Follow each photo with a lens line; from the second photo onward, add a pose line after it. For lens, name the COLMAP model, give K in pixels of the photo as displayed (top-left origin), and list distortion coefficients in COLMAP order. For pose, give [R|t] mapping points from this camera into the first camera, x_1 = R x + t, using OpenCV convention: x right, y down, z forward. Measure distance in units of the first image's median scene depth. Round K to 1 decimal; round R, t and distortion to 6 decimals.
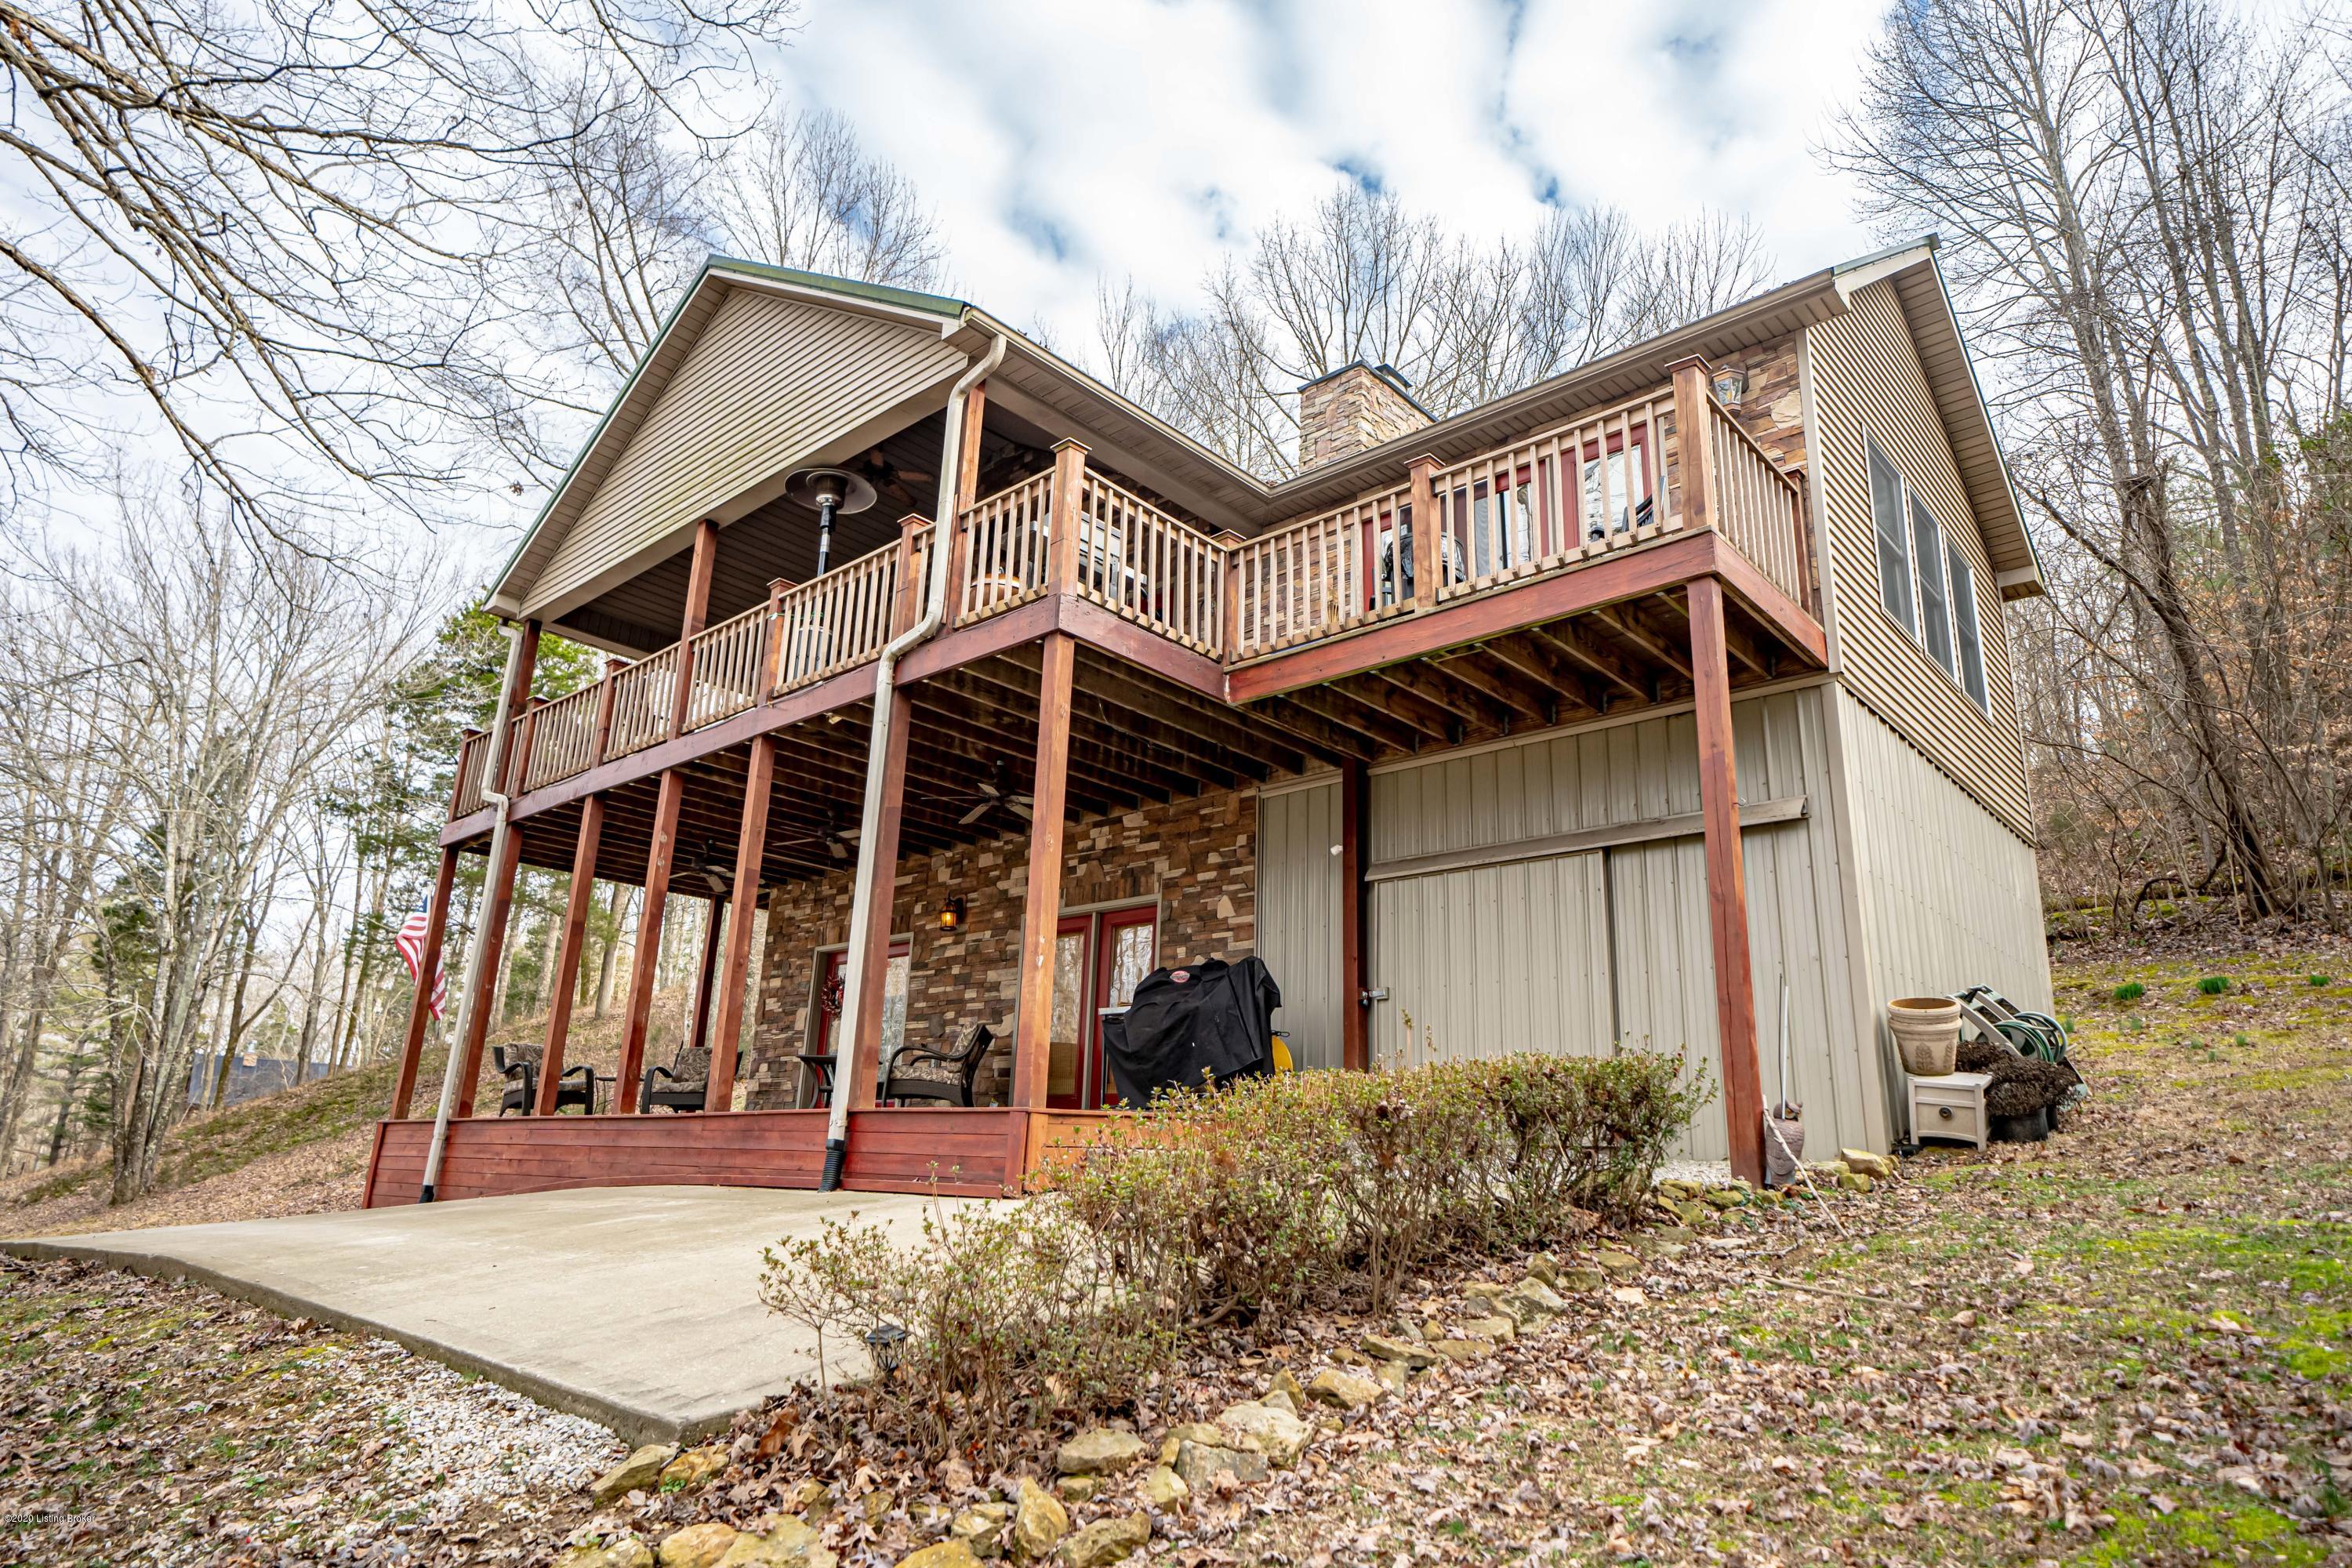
lens RADIAL K [[1334.2, 0, 1175.6], [0, 1334.2, 766.3], [0, 0, 1]] dist [-0.000740, 0.000976]
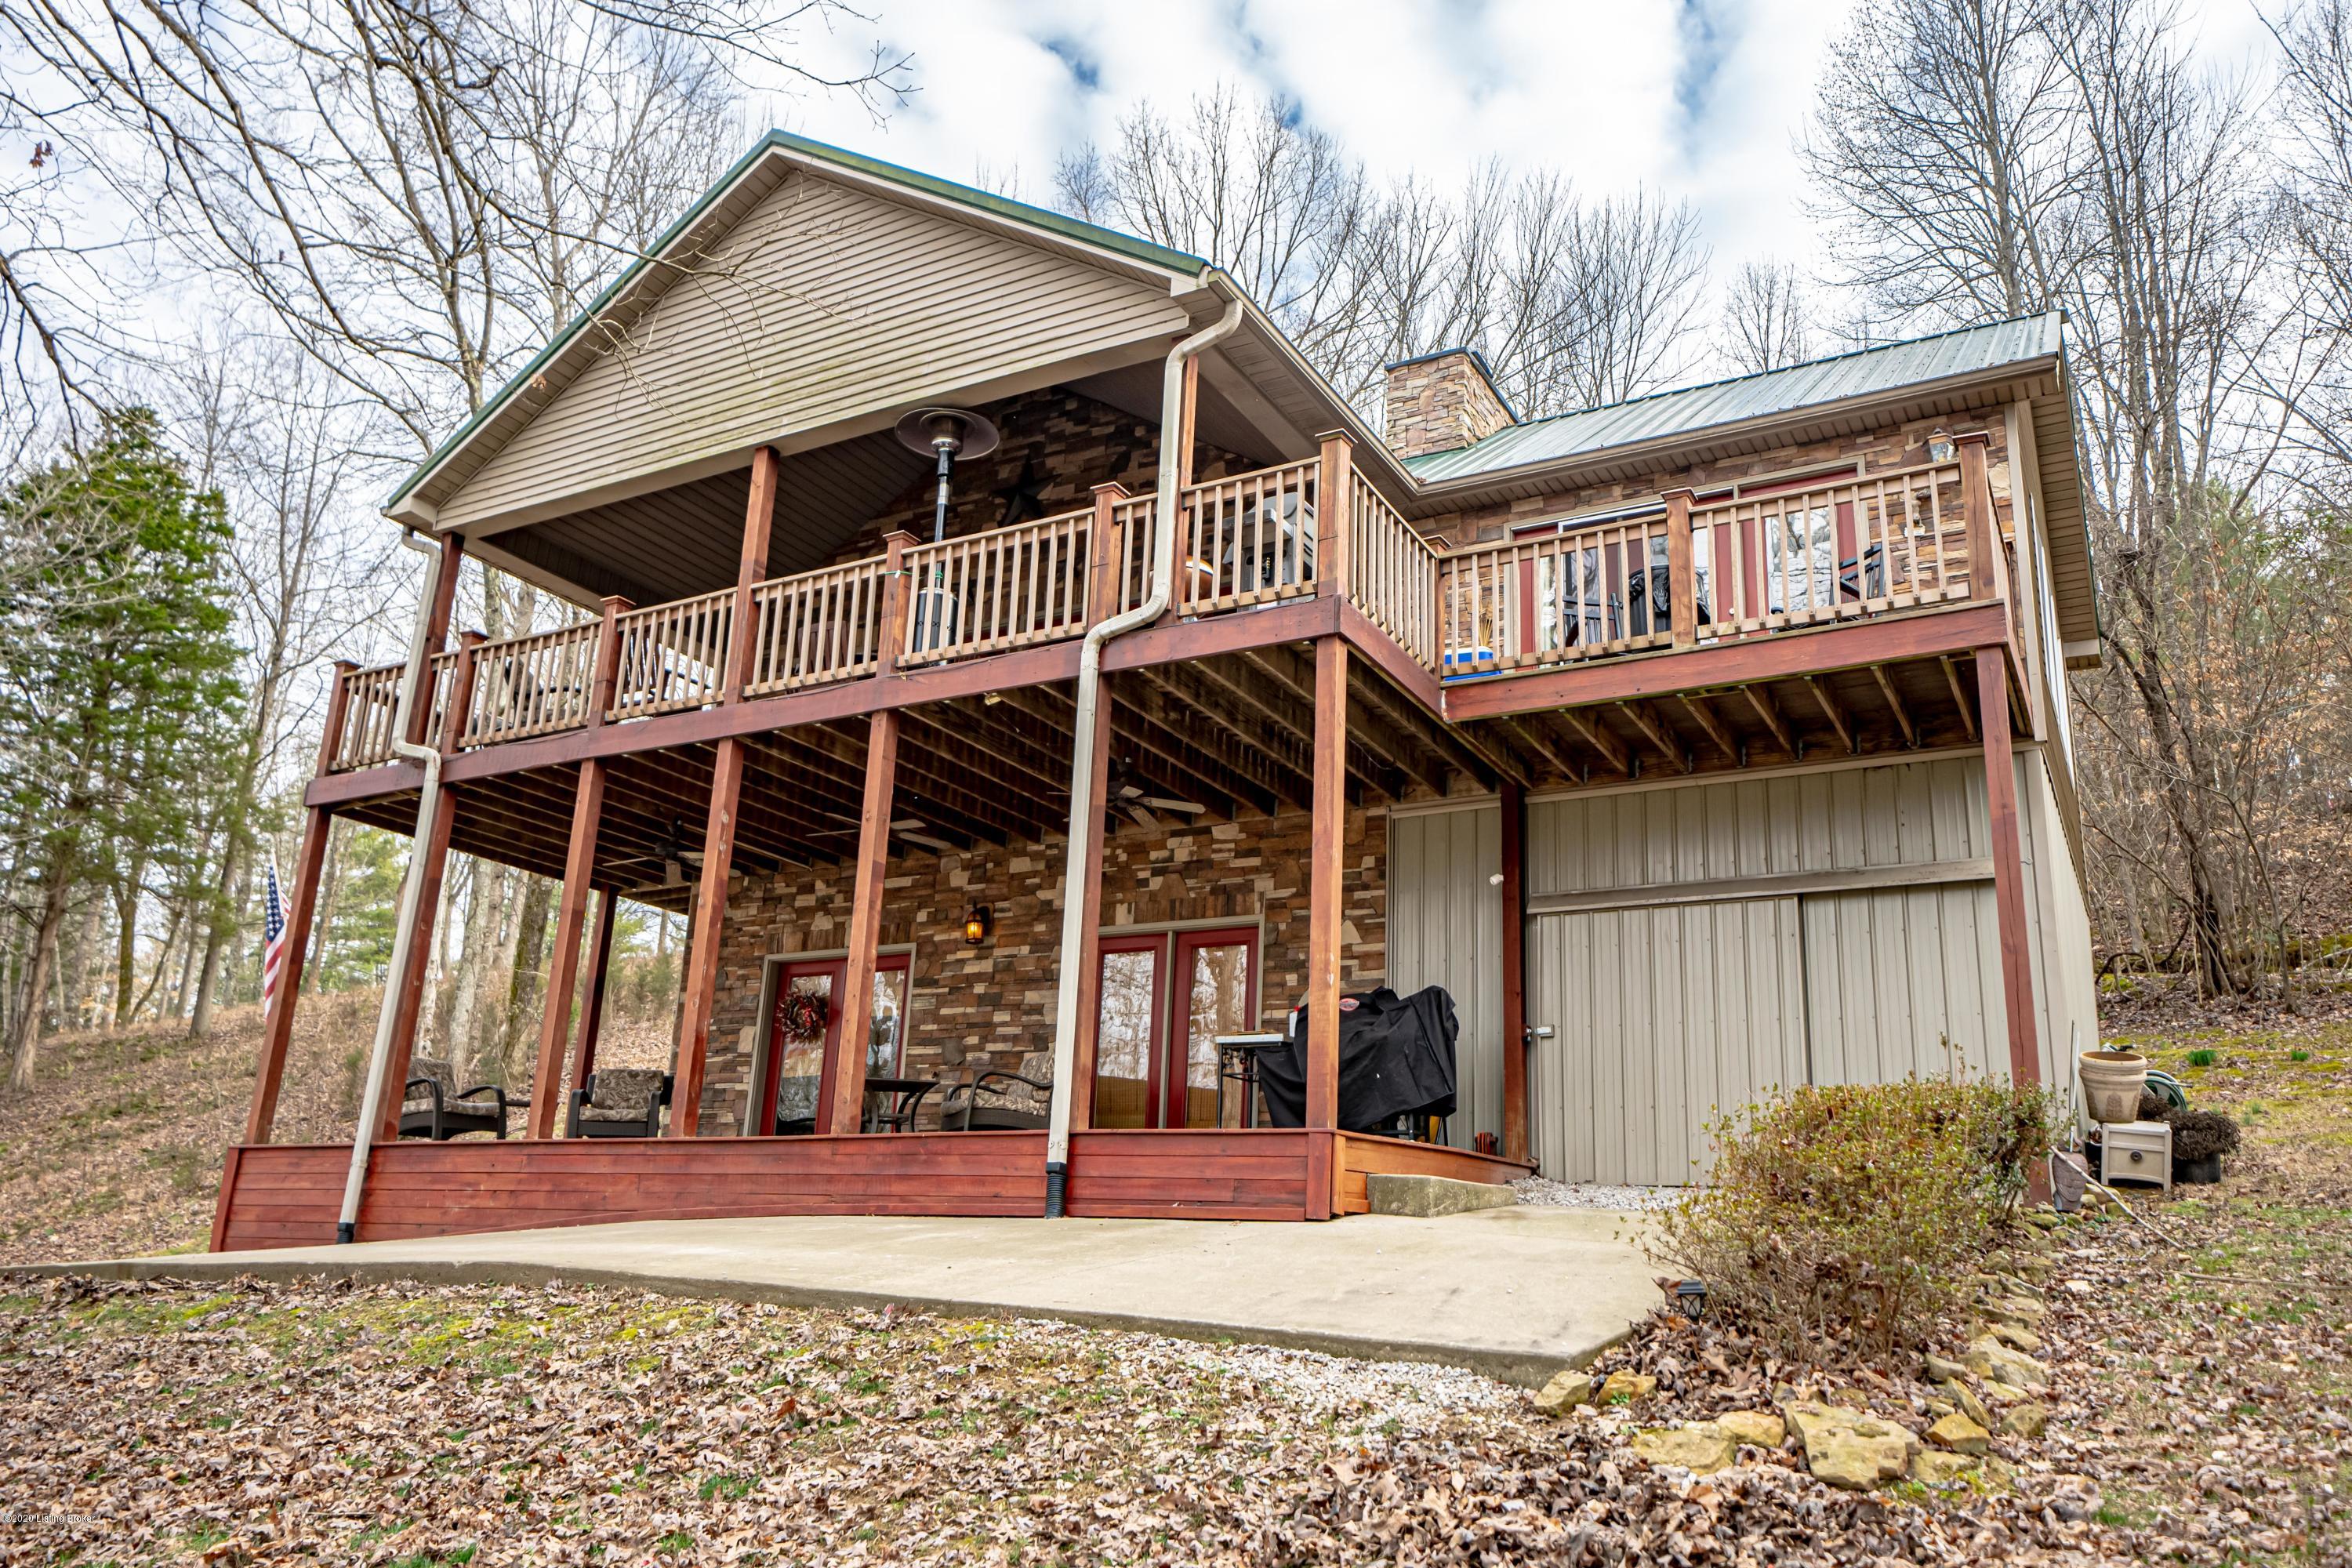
lens RADIAL K [[1665.2, 0, 1176.1], [0, 1665.2, 792.7], [0, 0, 1]] dist [0.003748, 0.000253]
pose [[0.974178, 0.069655, 0.214766, -0.353467], [-0.073529, 0.997242, 0.010096, 0.005654], [-0.213471, -0.025627, 0.976613, -0.108303]]
